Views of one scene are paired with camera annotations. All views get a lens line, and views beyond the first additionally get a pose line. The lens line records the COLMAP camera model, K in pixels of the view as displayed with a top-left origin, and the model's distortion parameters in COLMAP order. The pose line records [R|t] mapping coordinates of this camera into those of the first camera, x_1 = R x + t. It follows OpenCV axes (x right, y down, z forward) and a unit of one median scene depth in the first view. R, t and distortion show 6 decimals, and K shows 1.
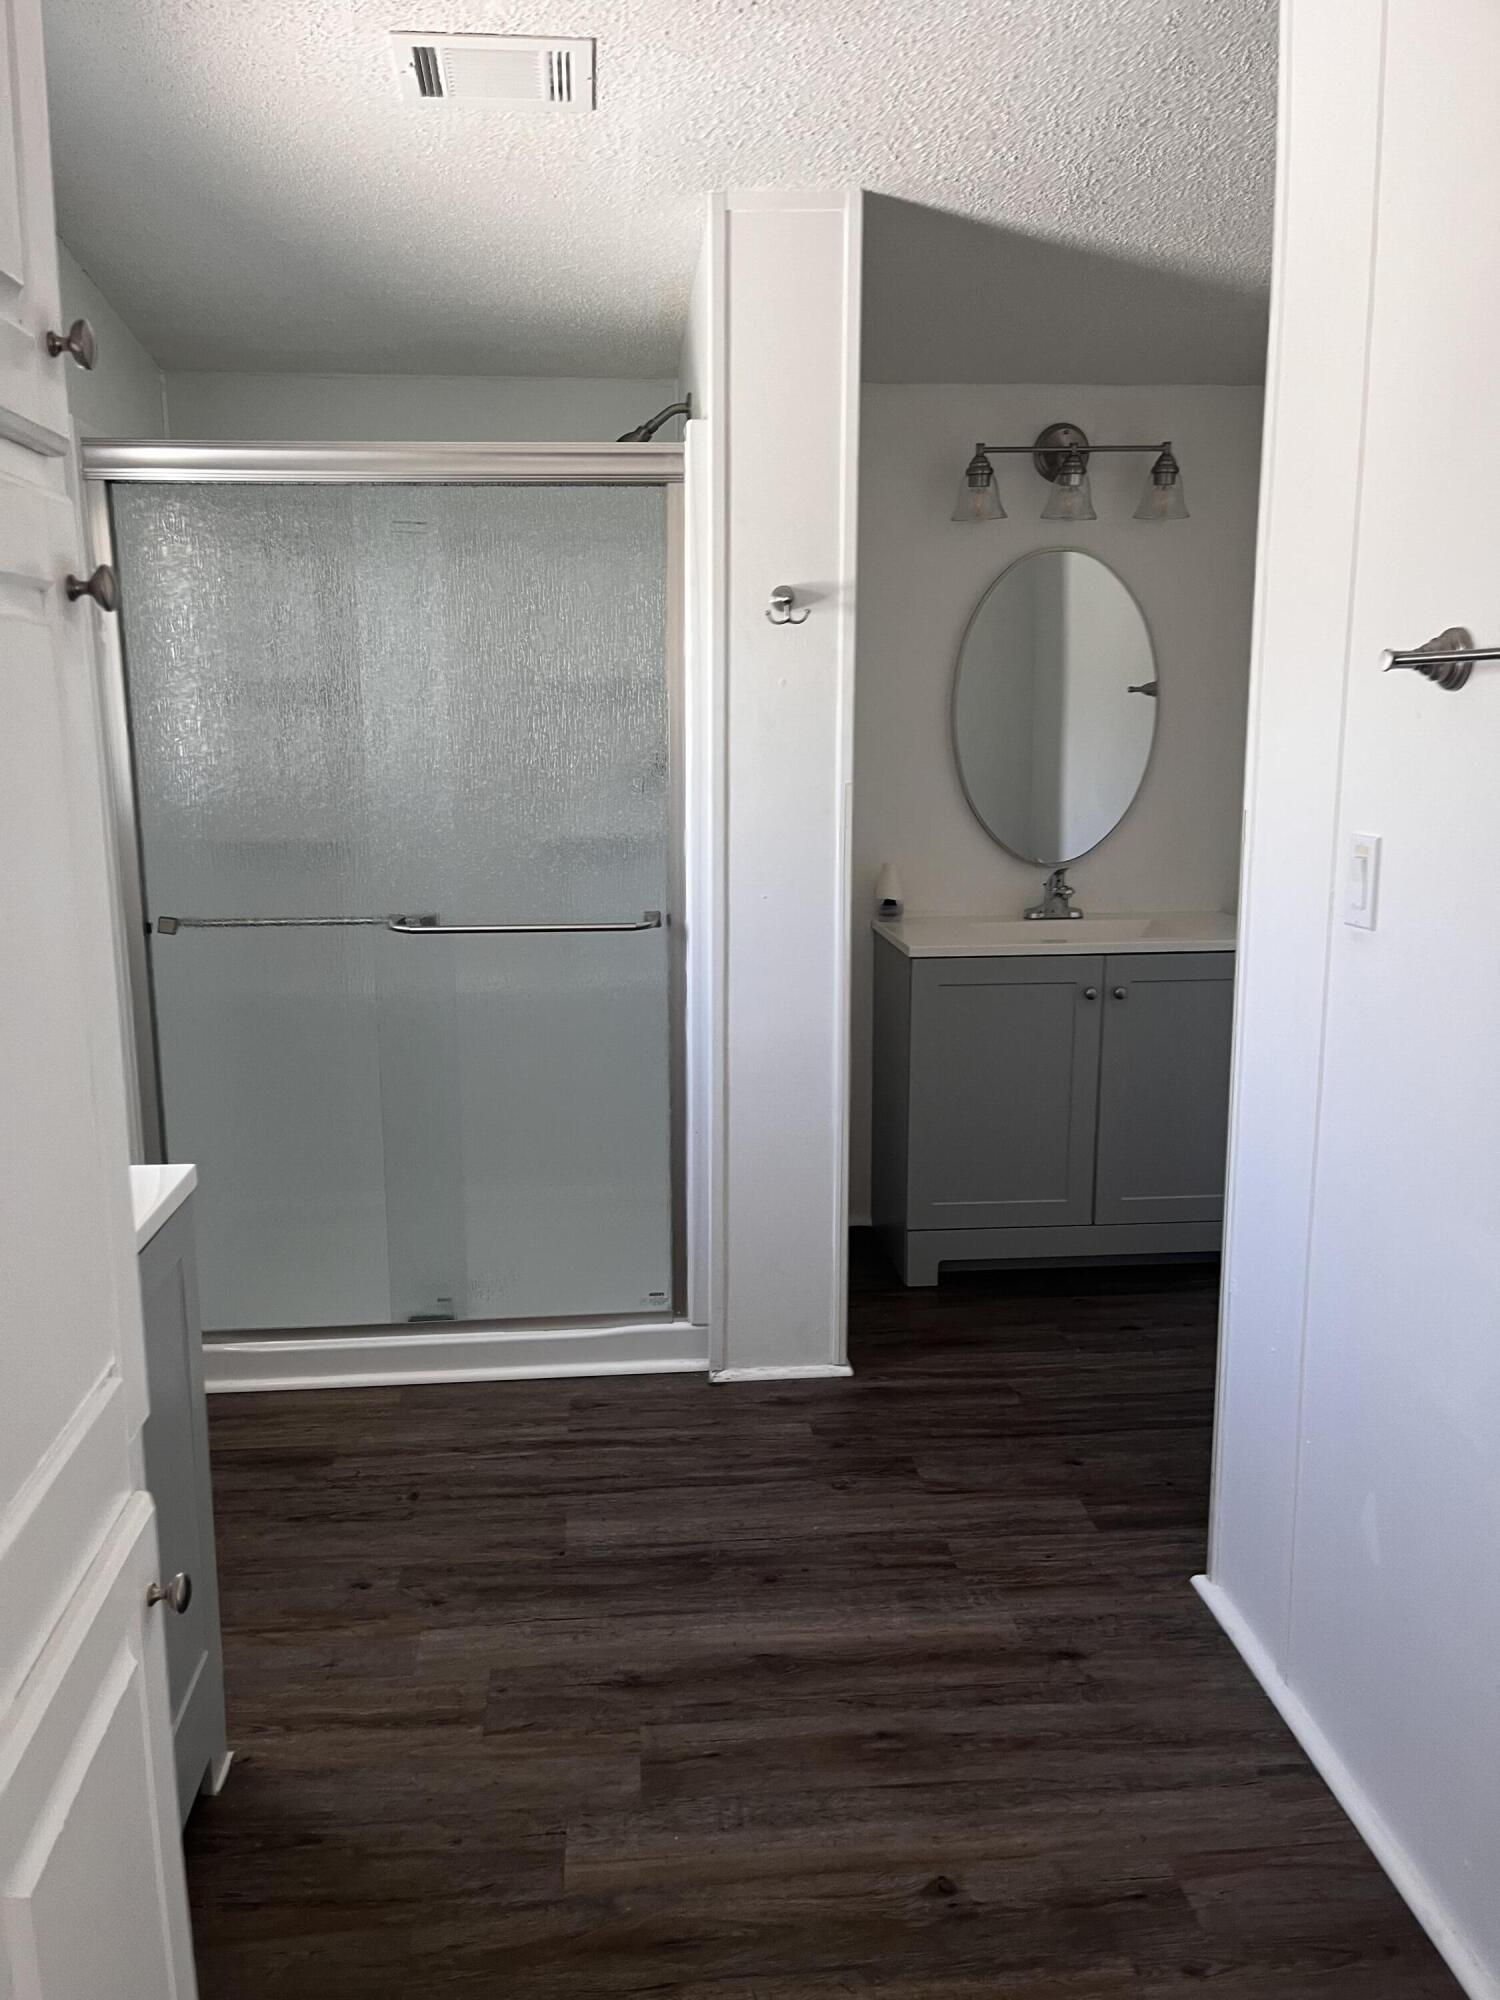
lens RADIAL K [[1529.1, 0, 747.6], [0, 1529.1, 1016.5], [0, 0, 1]] dist [0.061314, -0.081907]
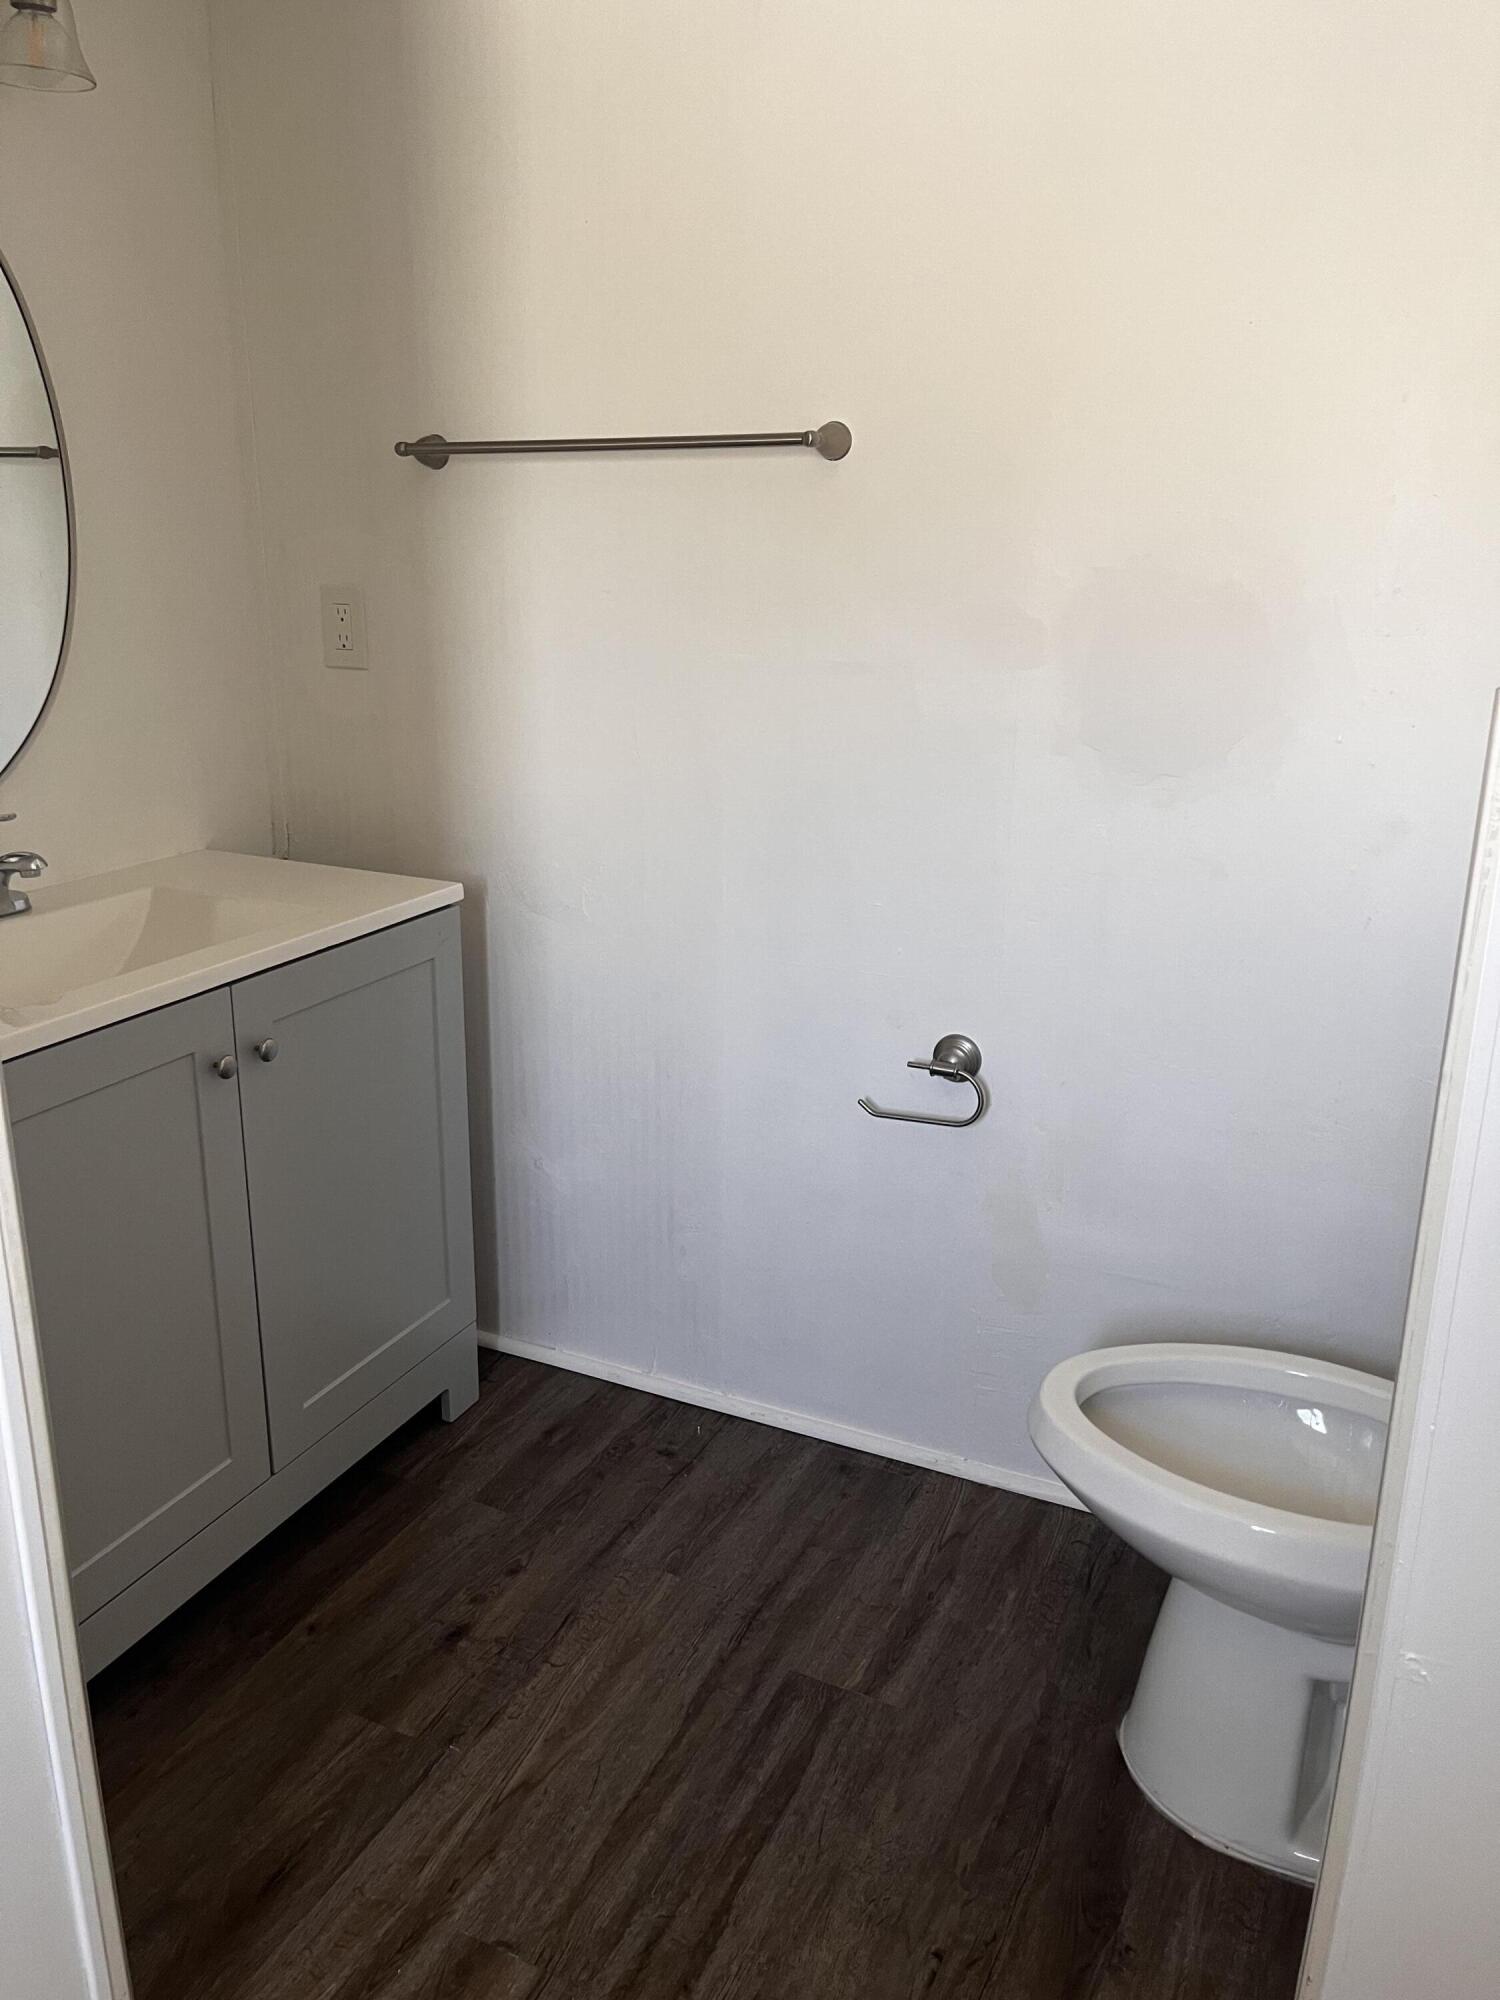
lens RADIAL K [[1529.1, 0, 741.6], [0, 1529.1, 1007.3], [0, 0, 1]] dist [0.061314, -0.081907]
pose [[0.519251, -0.249291, 0.817455, -0.120176], [0.164861, 0.967763, 0.190408, -0.131955], [-0.838570, 0.035897, 0.543611, 0.768337]]
